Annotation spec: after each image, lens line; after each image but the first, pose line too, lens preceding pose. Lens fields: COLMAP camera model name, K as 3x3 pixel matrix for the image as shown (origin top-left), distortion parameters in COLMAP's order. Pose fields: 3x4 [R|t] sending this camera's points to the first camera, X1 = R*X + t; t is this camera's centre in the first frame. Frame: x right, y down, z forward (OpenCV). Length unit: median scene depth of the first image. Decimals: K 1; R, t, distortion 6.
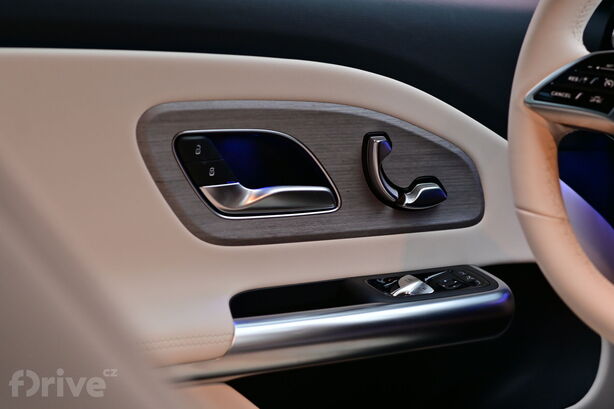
lens RADIAL K [[1321.2, 0, 306.9], [0, 1321.2, 203.8], [0, 0, 1]] dist [0.014789, 0.000000]
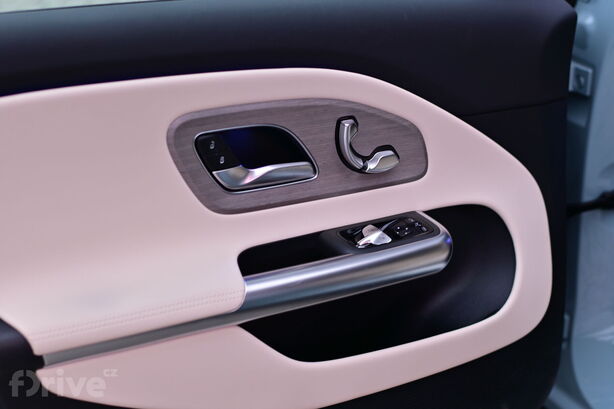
lens RADIAL K [[1321.2, 0, 307.1], [0, 1321.2, 205.1], [0, 0, 1]] dist [0.014789, 0.000000]
pose [[0.996830, -0.016846, 0.077757, -0.083517], [0.004401, 0.987505, 0.157523, -0.168337], [-0.079439, -0.156682, 0.984449, -0.245542]]
